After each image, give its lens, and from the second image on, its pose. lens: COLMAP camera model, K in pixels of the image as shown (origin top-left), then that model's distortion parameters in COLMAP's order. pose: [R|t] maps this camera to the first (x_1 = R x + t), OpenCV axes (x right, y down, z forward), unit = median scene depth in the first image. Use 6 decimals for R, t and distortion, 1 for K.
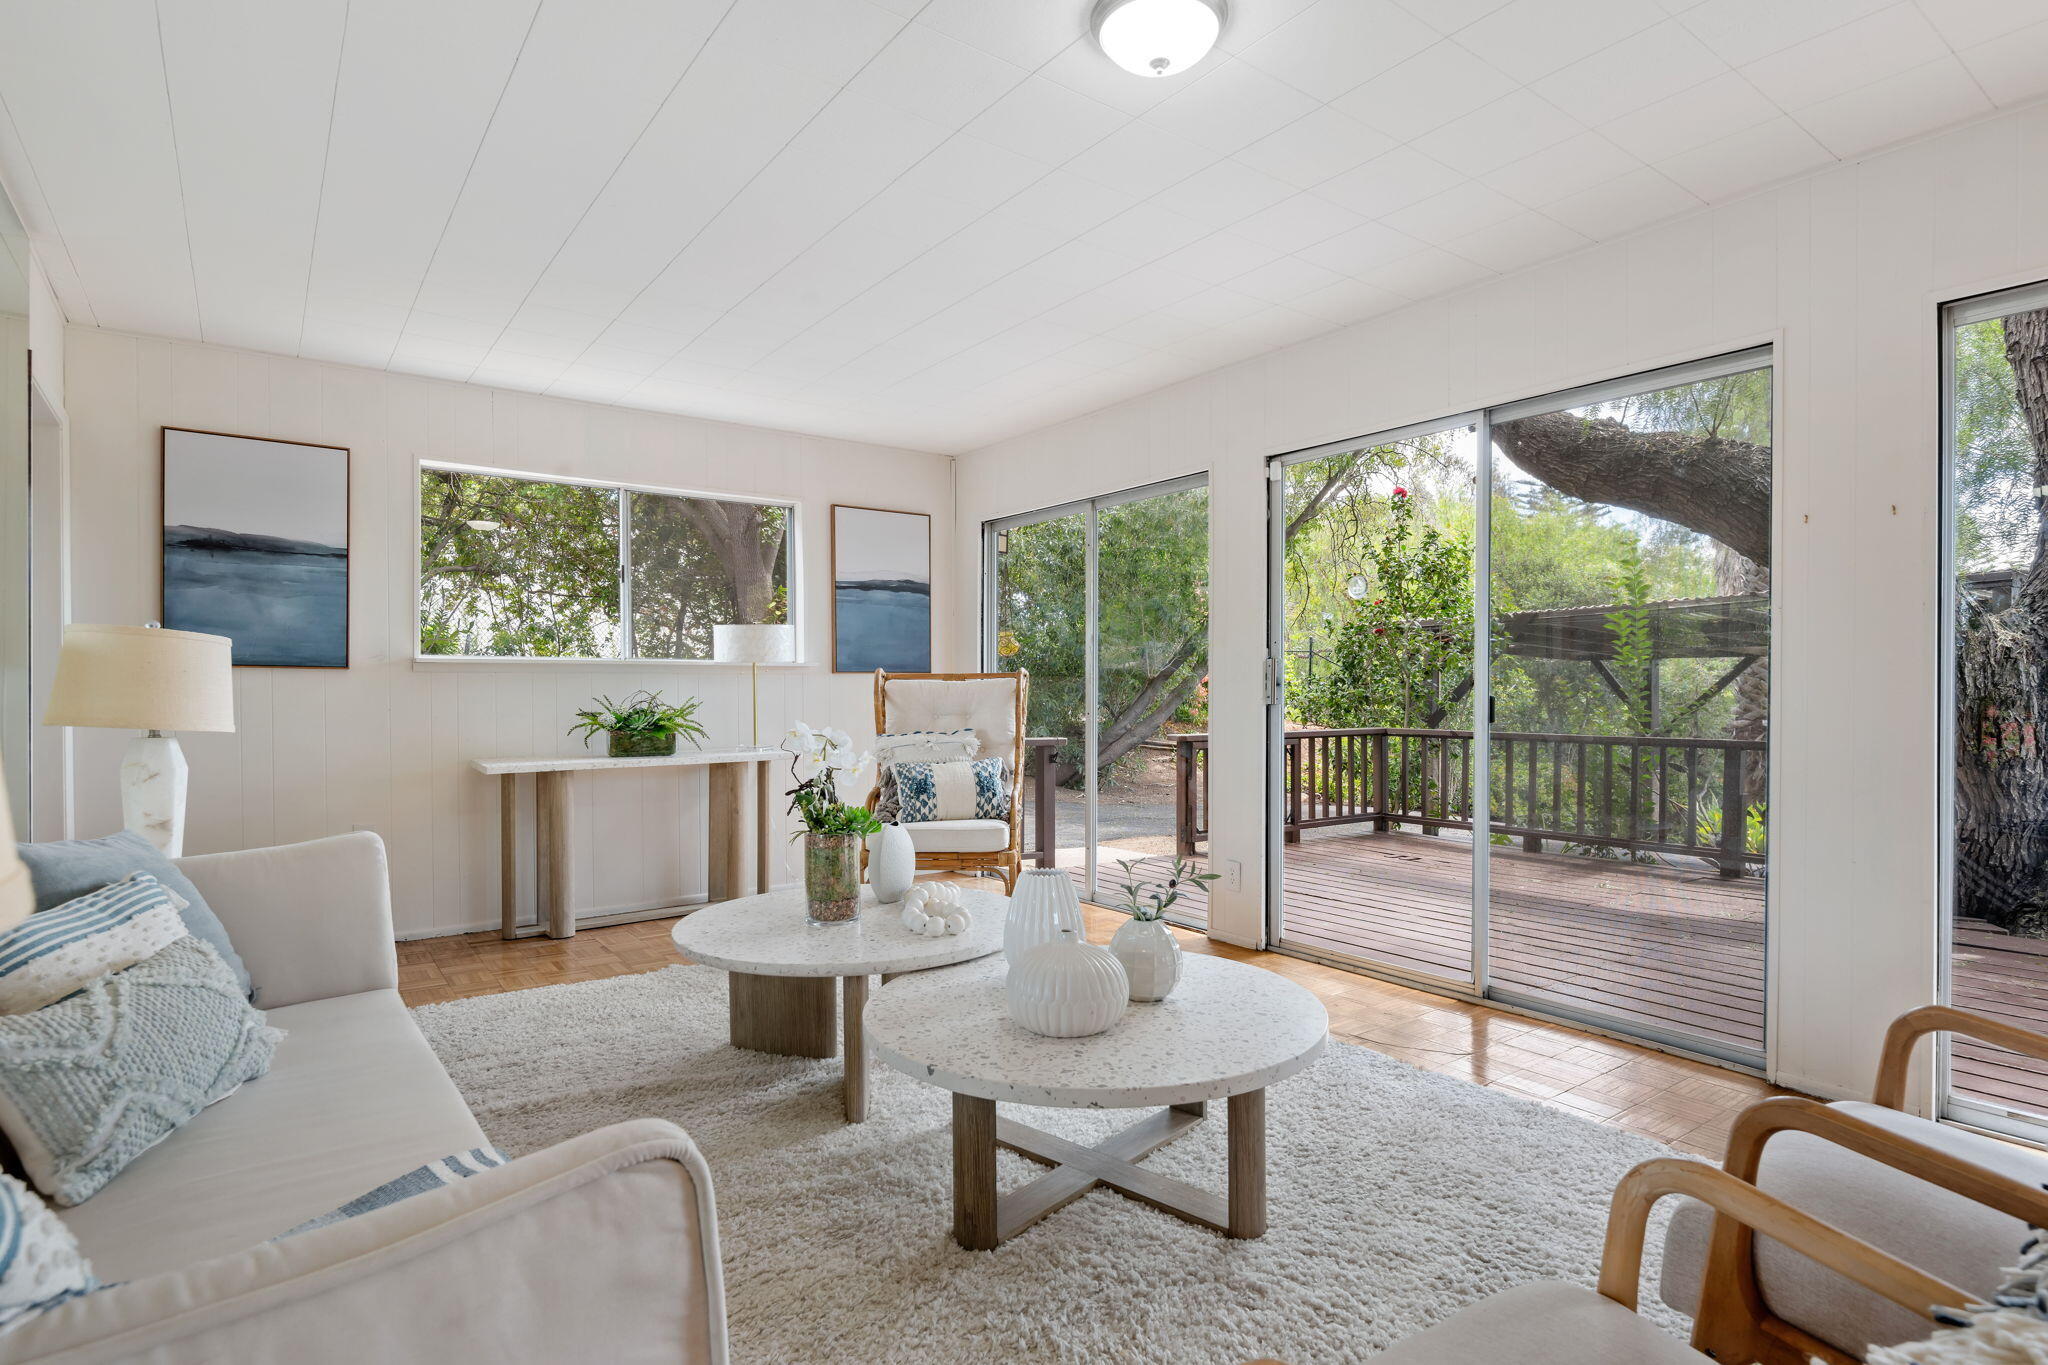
lens RADIAL K [[1041.2, 0, 1005.8], [0, 1041.2, 689.2], [0, 0, 1]] dist [0.006619, -0.000594]
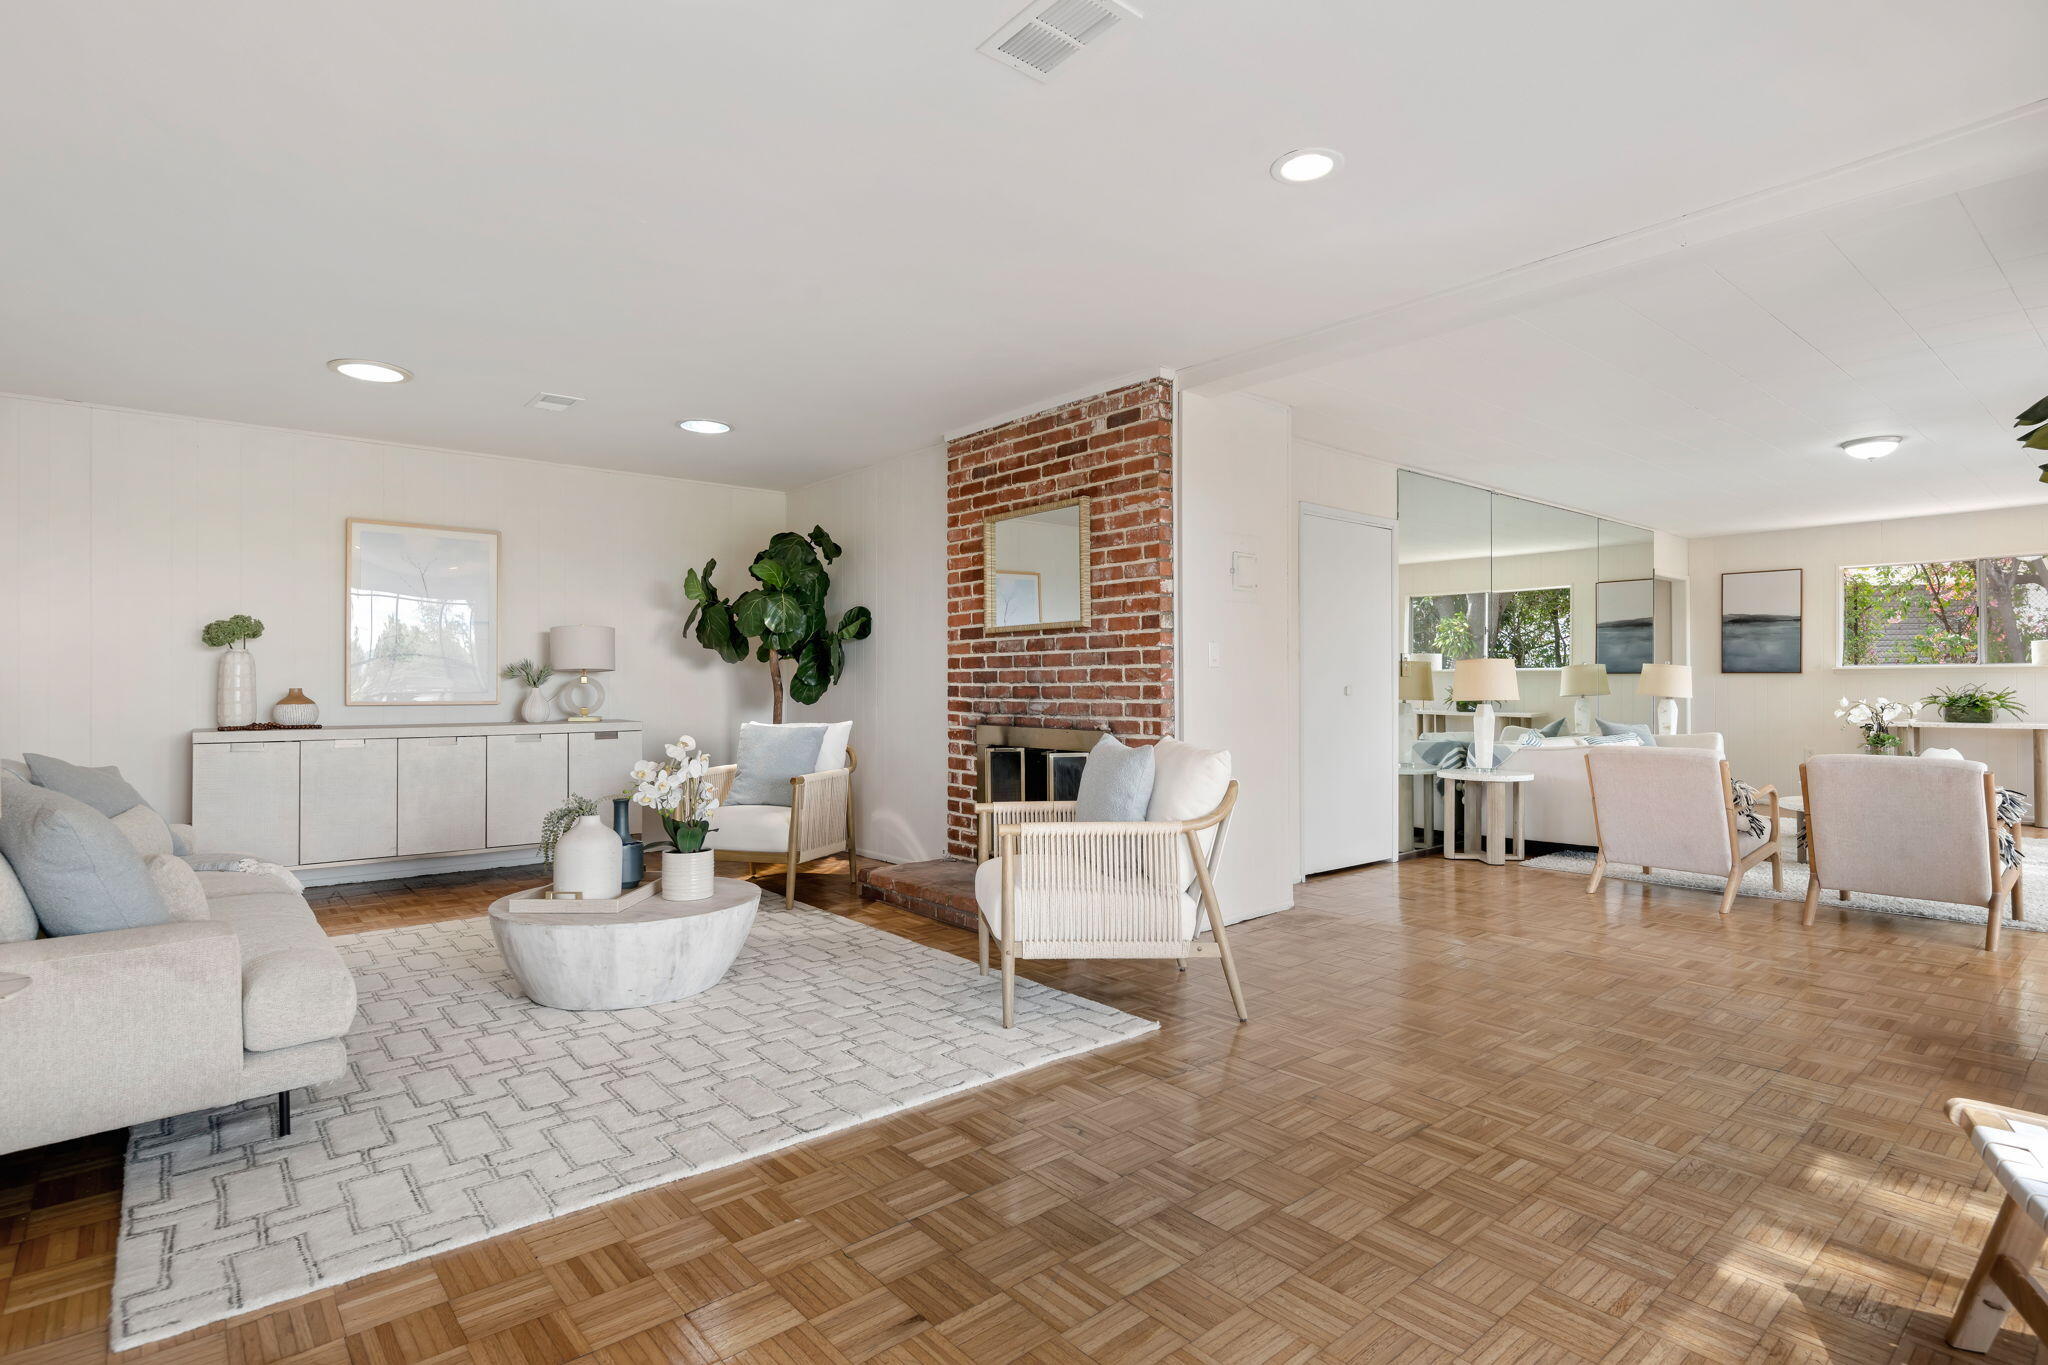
lens RADIAL K [[1010.8, 0, 1045.6], [0, 1010.8, 674.9], [0, 0, 1]] dist [0.008219, -0.005938]
pose [[0.084188, -0.008020, -0.996418, 1.256559], [0.001720, 0.999967, -0.007904, -0.002002], [0.996448, -0.001048, 0.084199, -0.682011]]
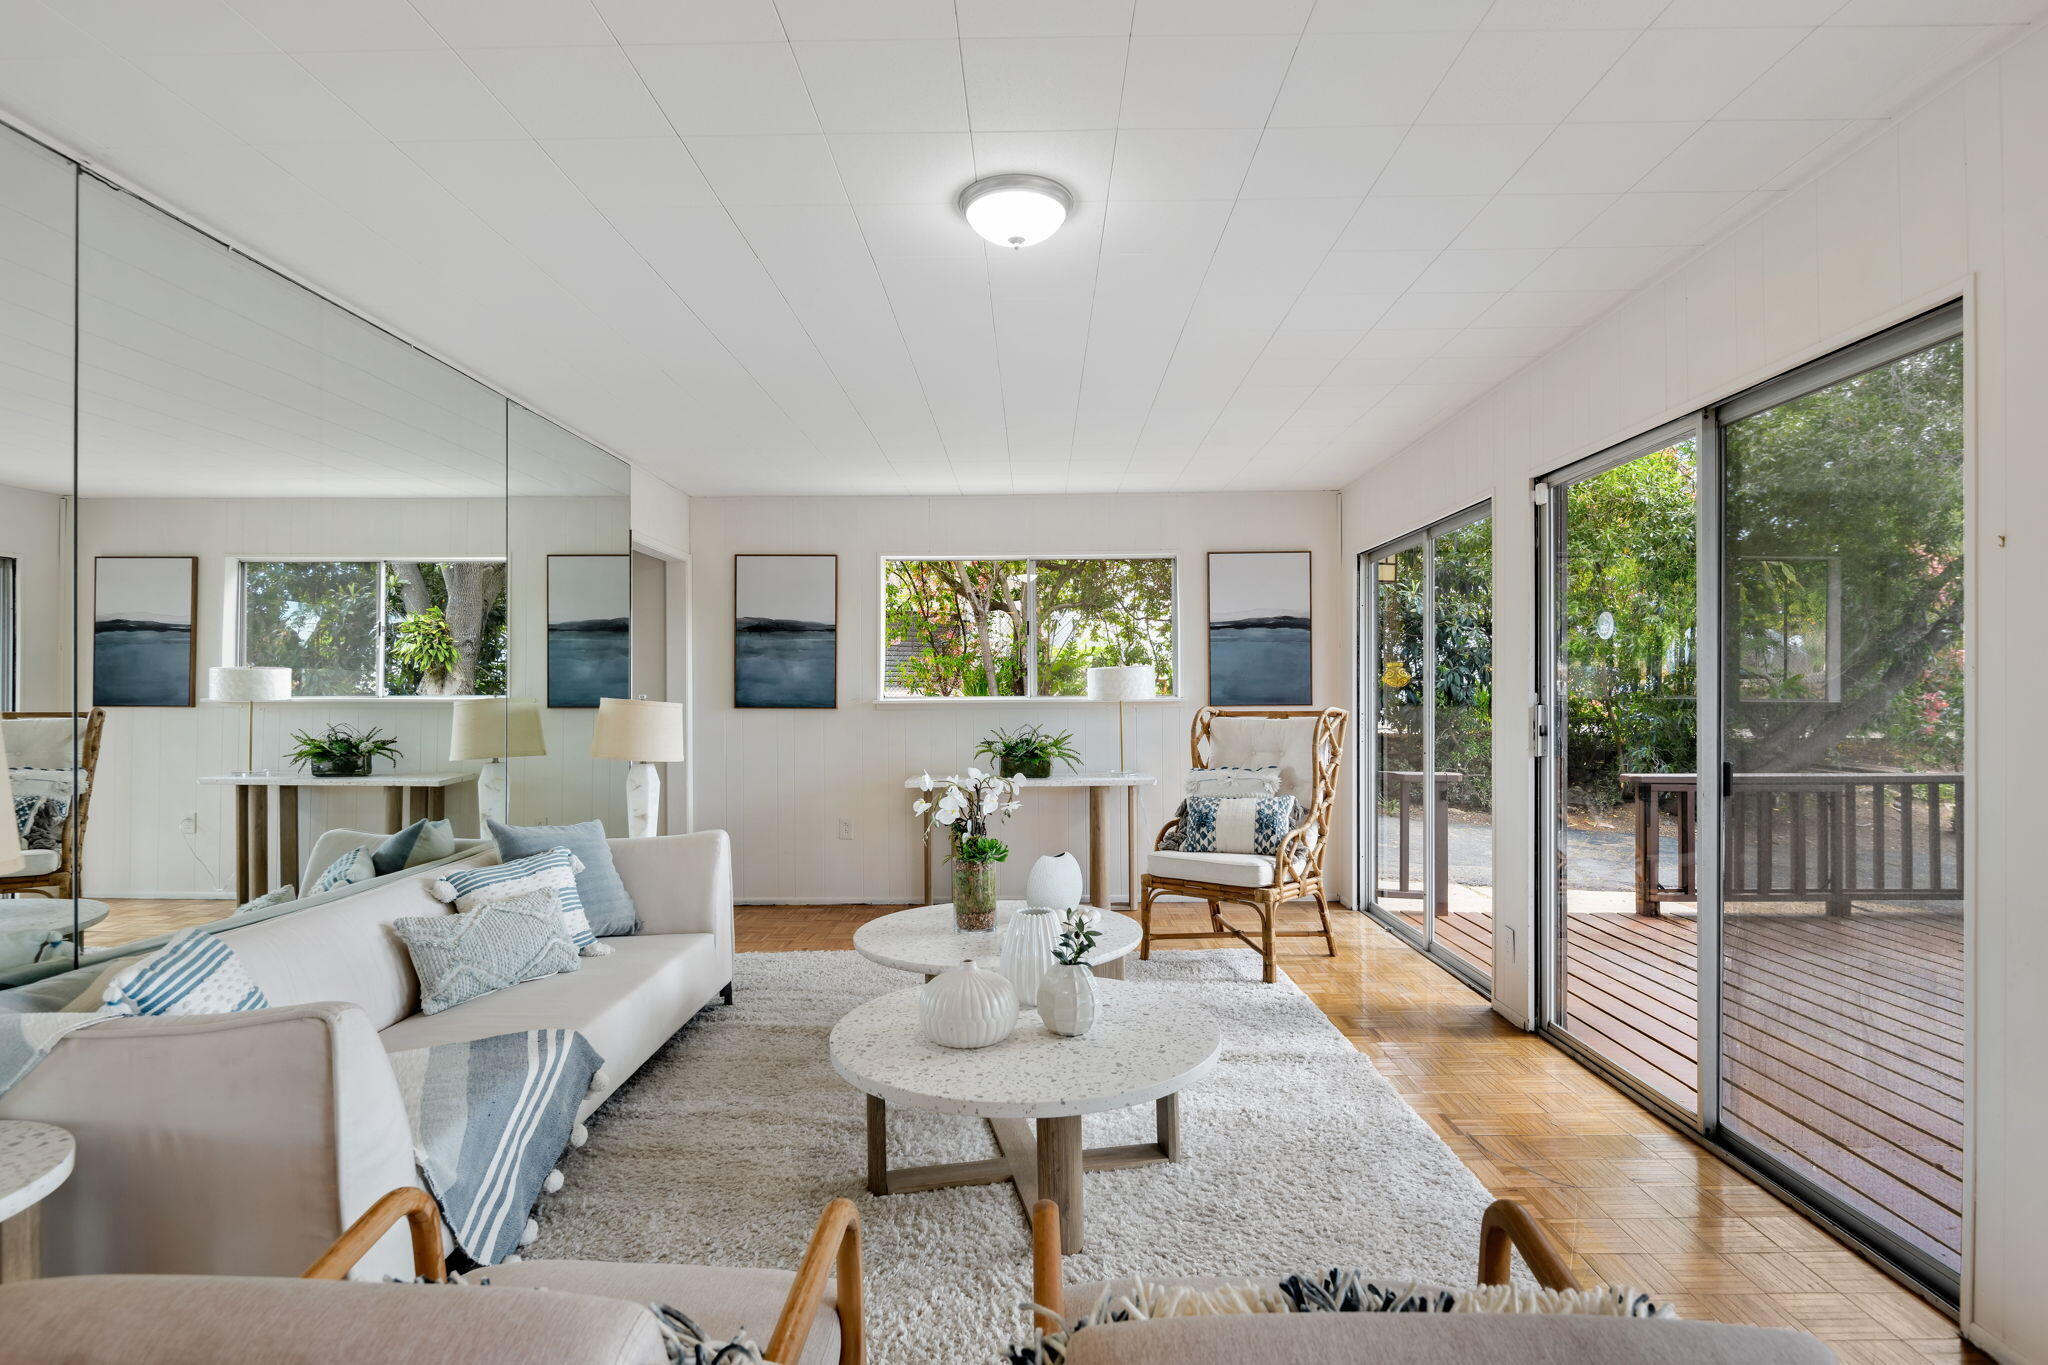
lens RADIAL K [[1010.8, 0, 1017.5], [0, 1010.8, 684.1], [0, 0, 1]] dist [0.008219, -0.005938]
pose [[0.802005, -0.009072, -0.597248, 0.386939], [0.005400, 0.999954, -0.007938, -0.039817], [0.597292, 0.003141, 0.802017, 0.037207]]
